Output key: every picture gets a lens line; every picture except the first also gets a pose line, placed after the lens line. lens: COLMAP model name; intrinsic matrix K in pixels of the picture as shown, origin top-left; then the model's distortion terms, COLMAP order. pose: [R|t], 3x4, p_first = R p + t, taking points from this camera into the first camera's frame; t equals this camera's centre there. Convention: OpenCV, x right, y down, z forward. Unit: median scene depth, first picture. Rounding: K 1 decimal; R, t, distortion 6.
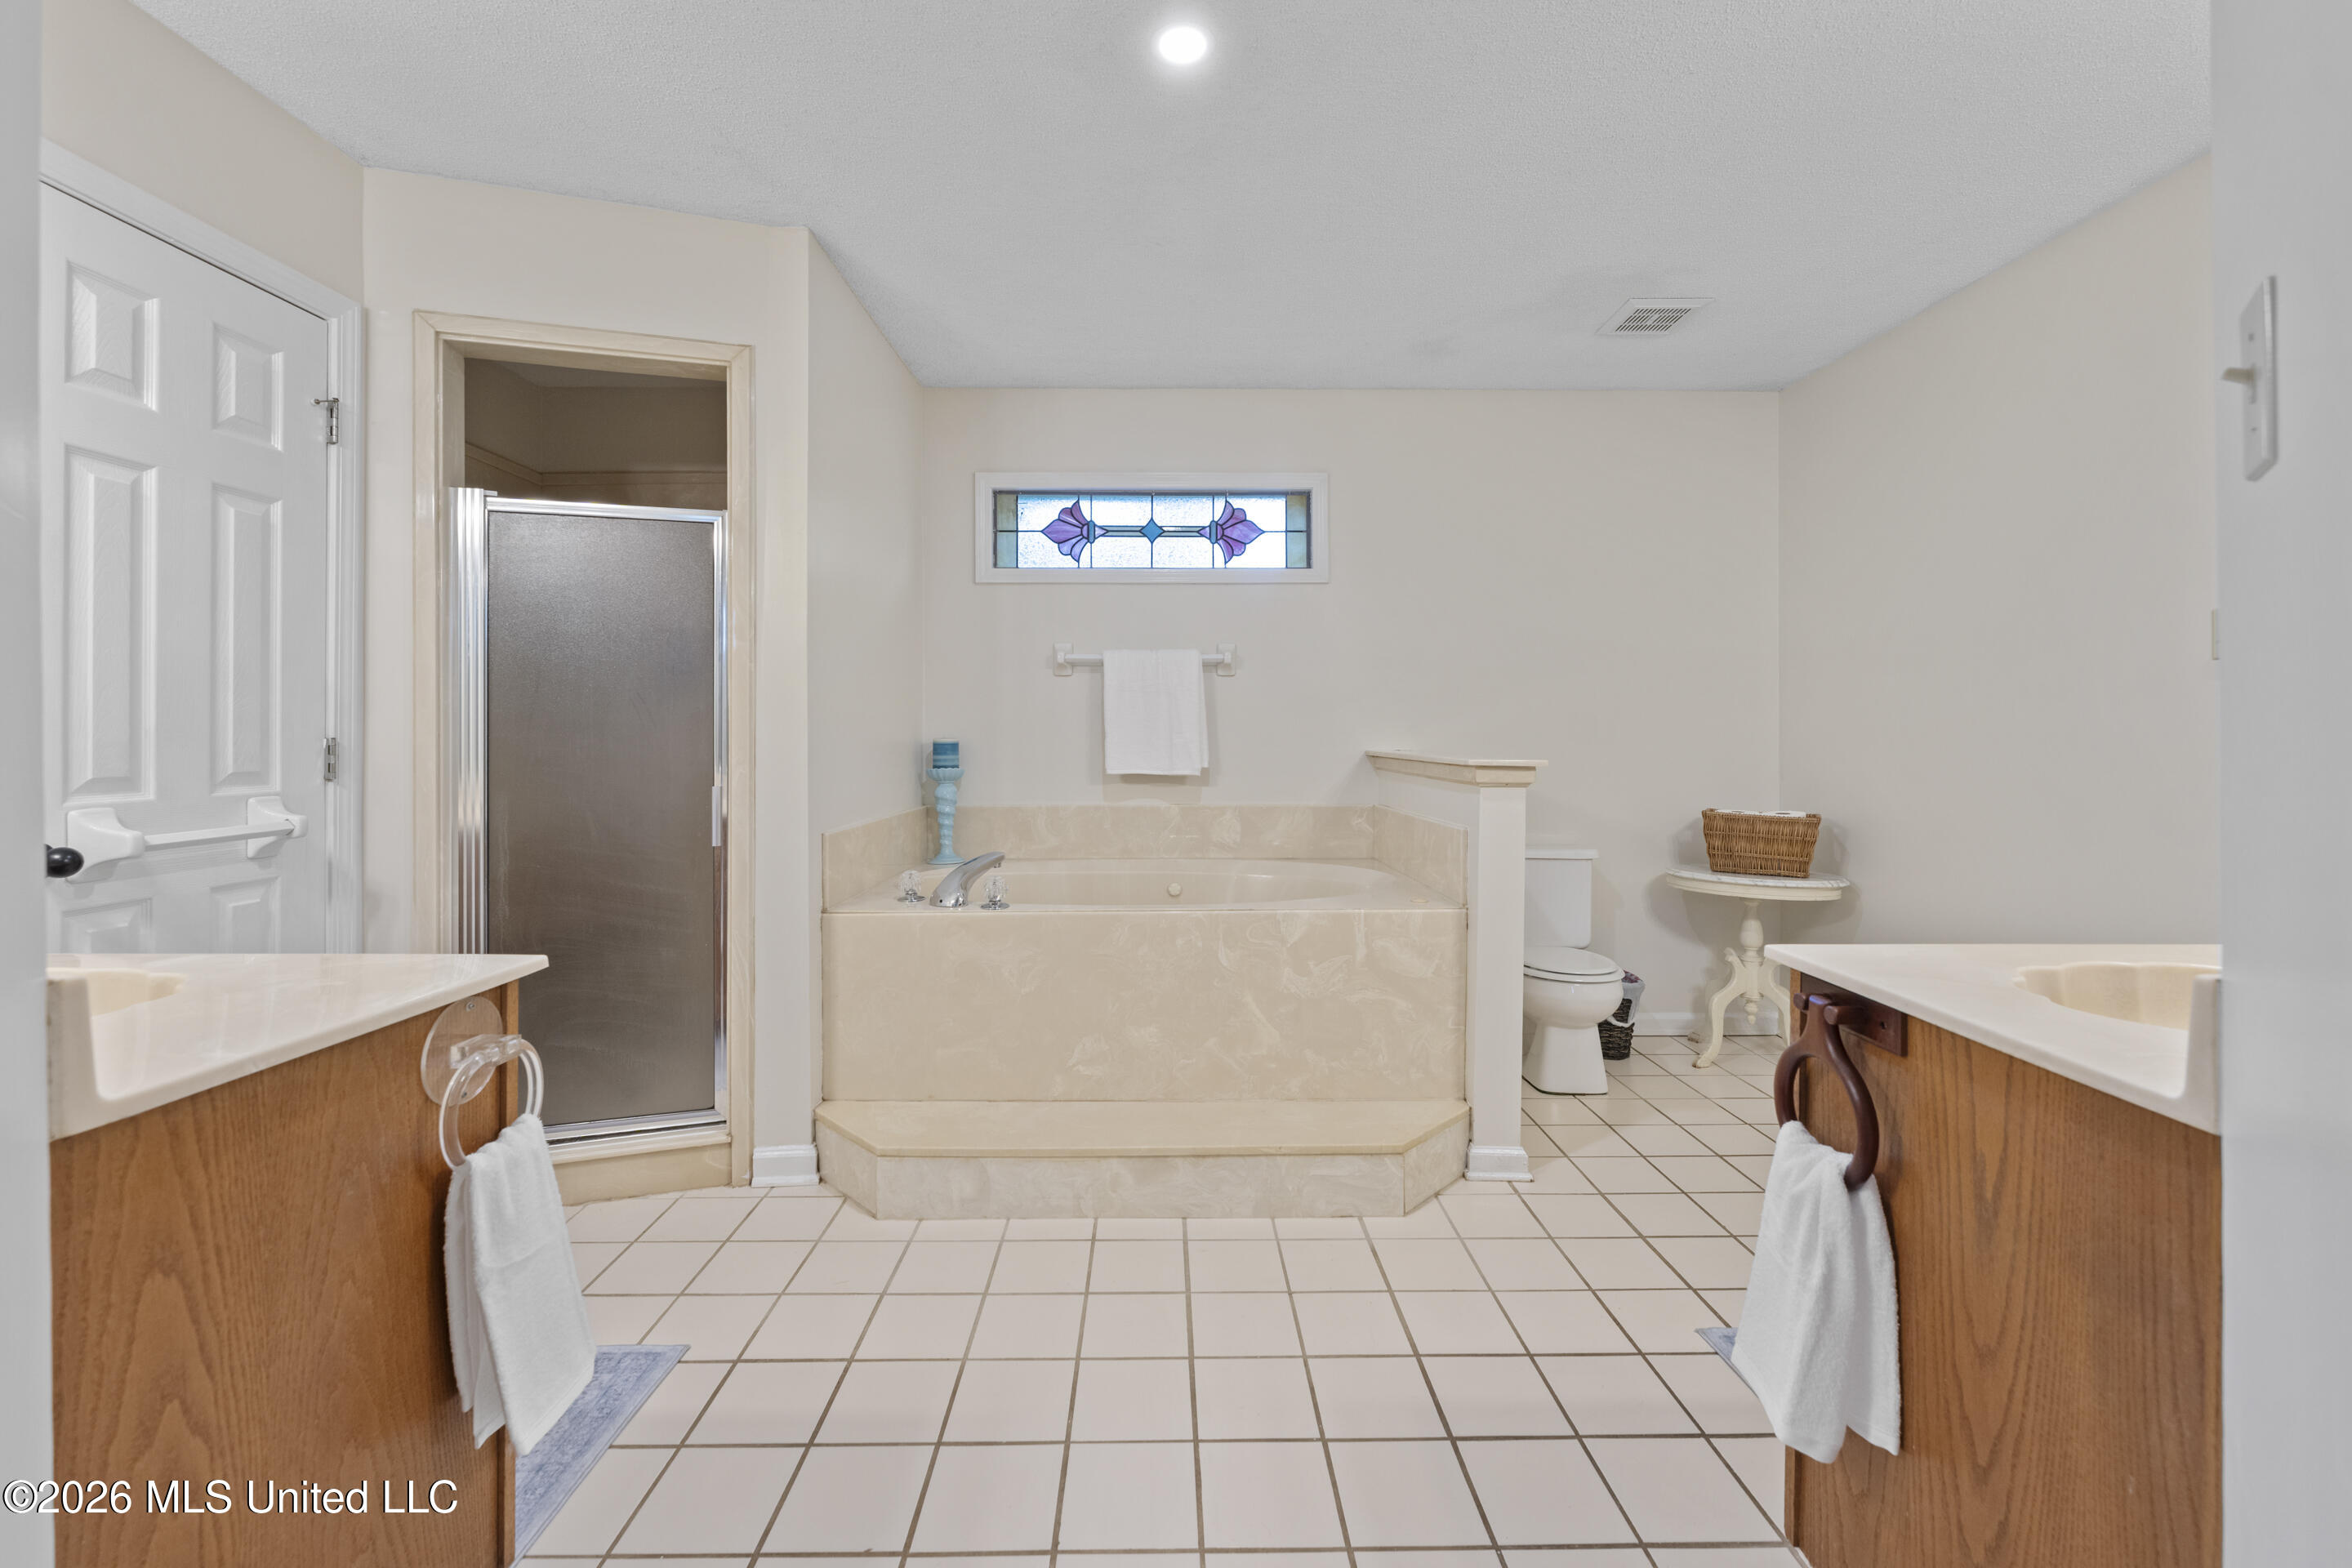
lens RADIAL K [[945.8, 0, 1171.3], [0, 945.8, 736.7], [0, 0, 1]] dist [-0.001493, -0.000185]
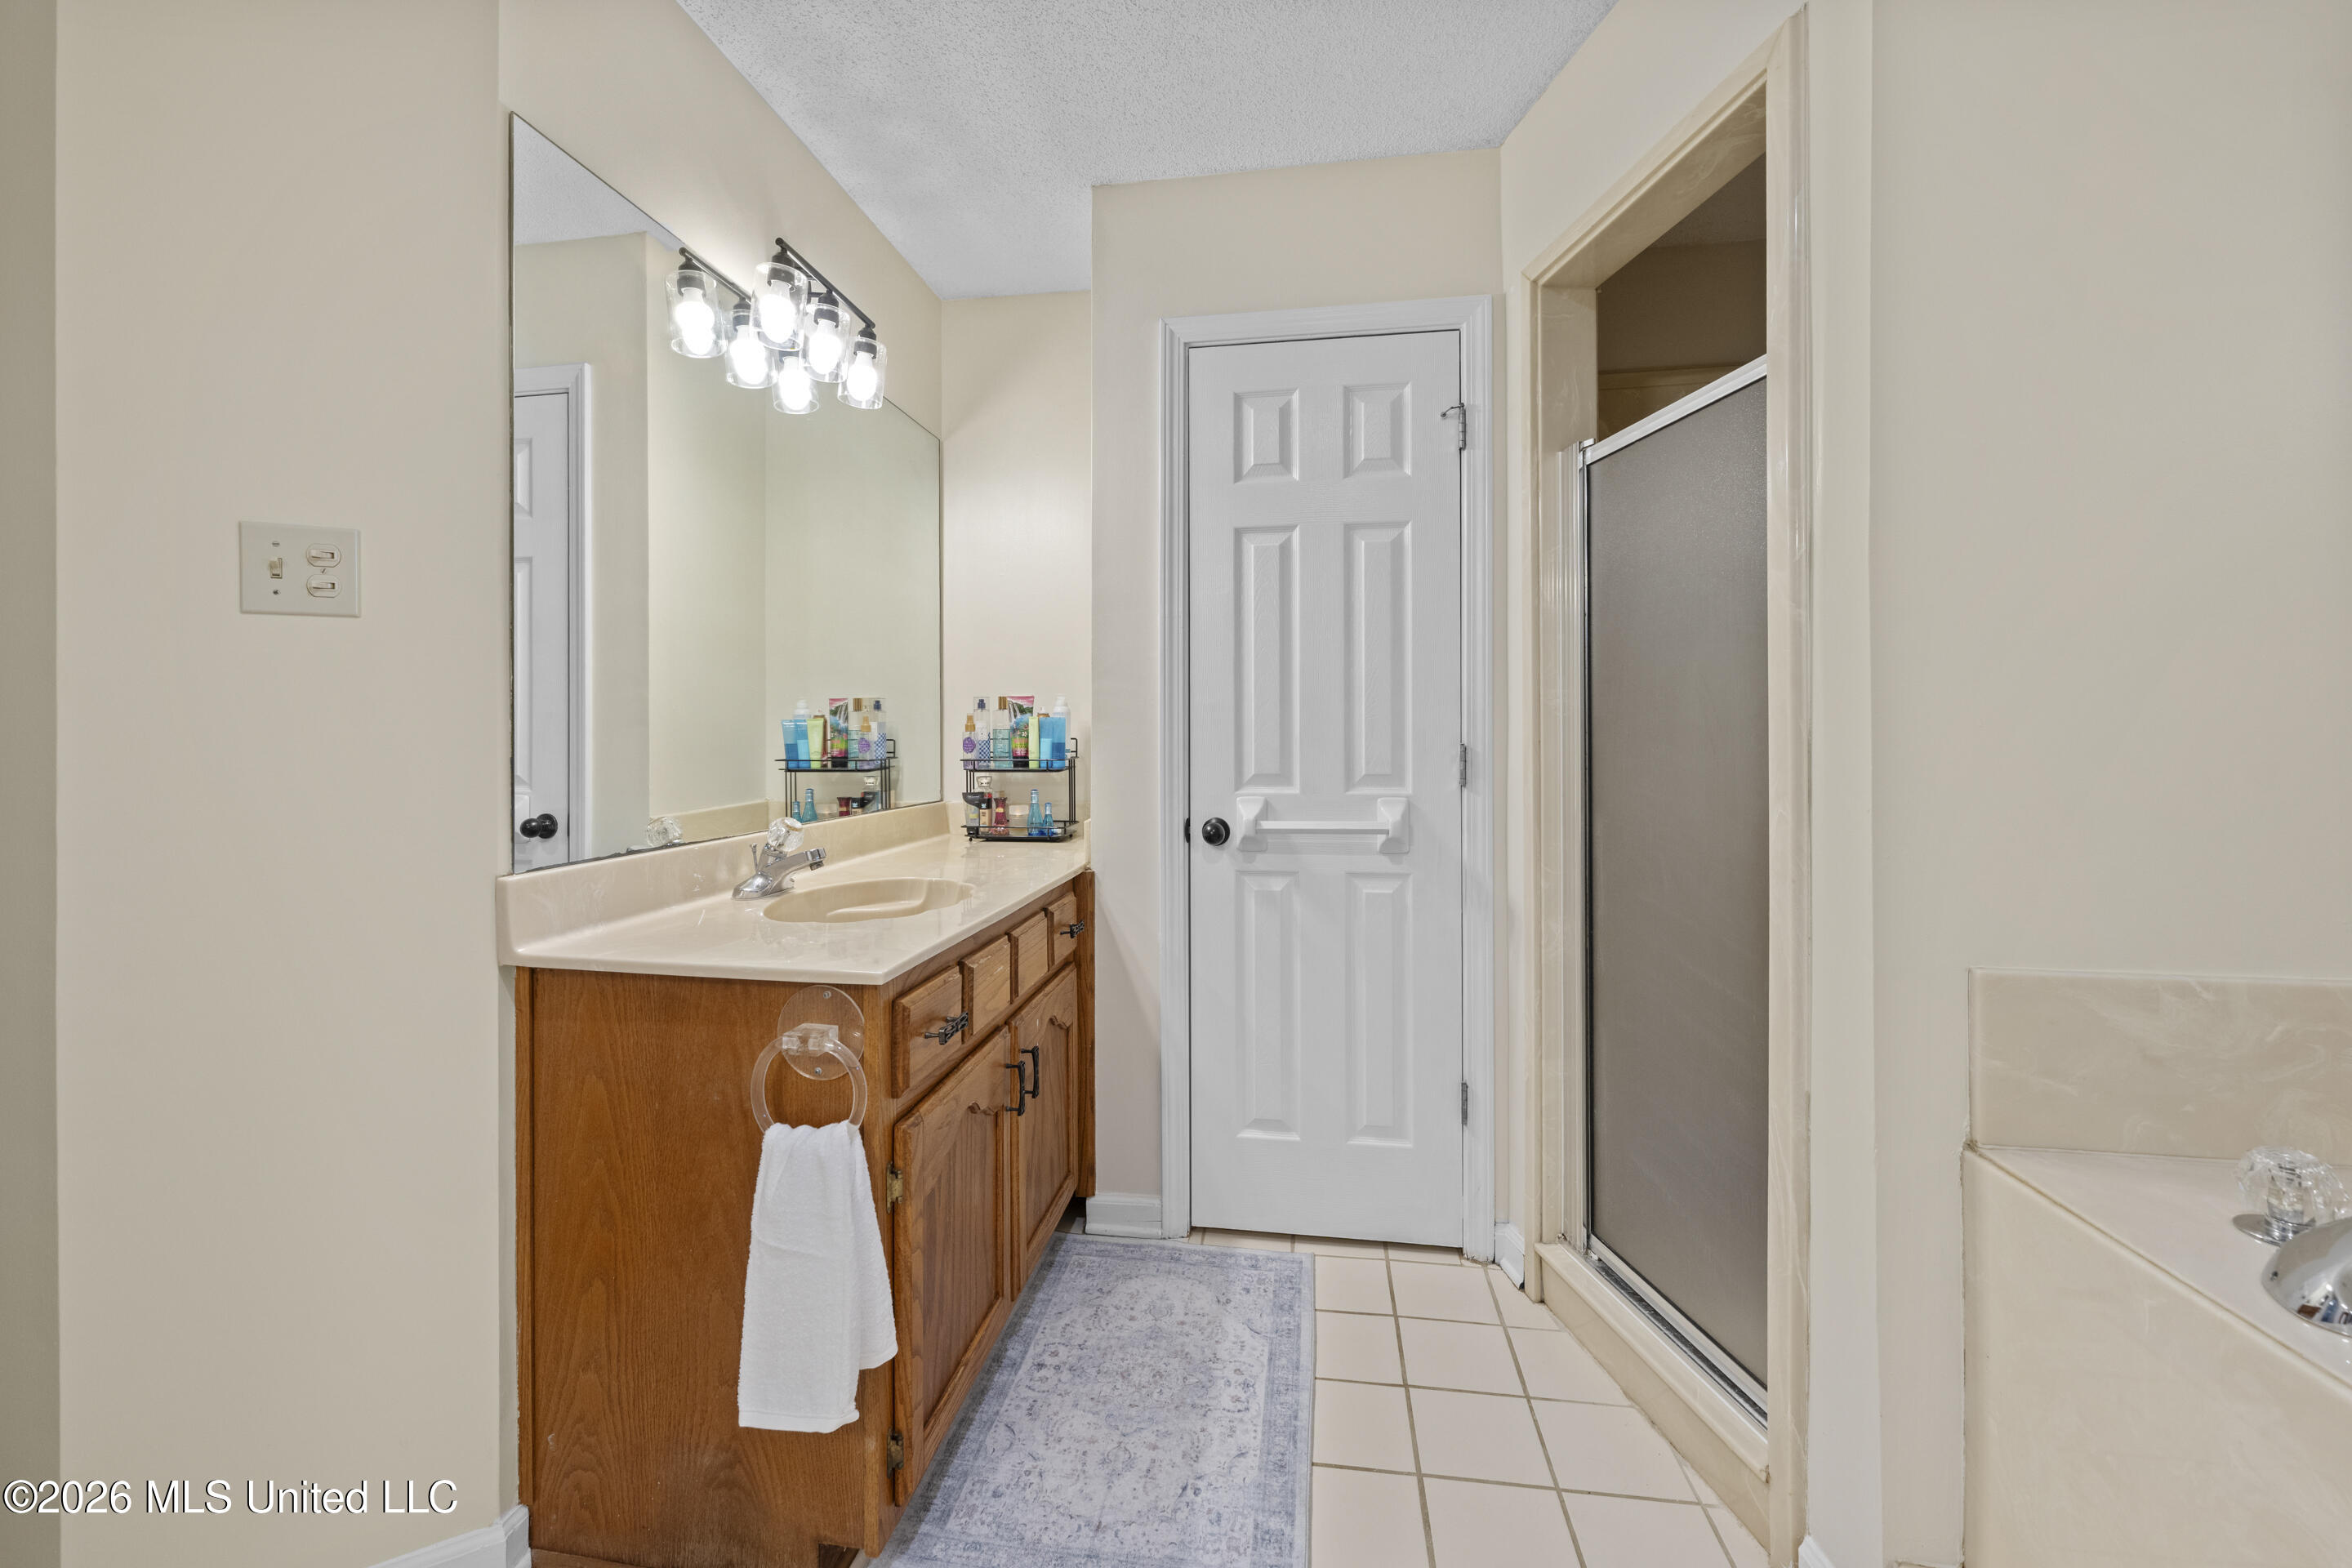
lens RADIAL K [[945.8, 0, 1171.3], [0, 945.8, 736.7], [0, 0, 1]] dist [-0.001493, -0.000185]
pose [[-0.161971, 0.000123, -0.986796, 0.166909], [0.002547, 0.999997, -0.000294, -0.007523], [0.986792, -0.002561, -0.161970, 0.959503]]
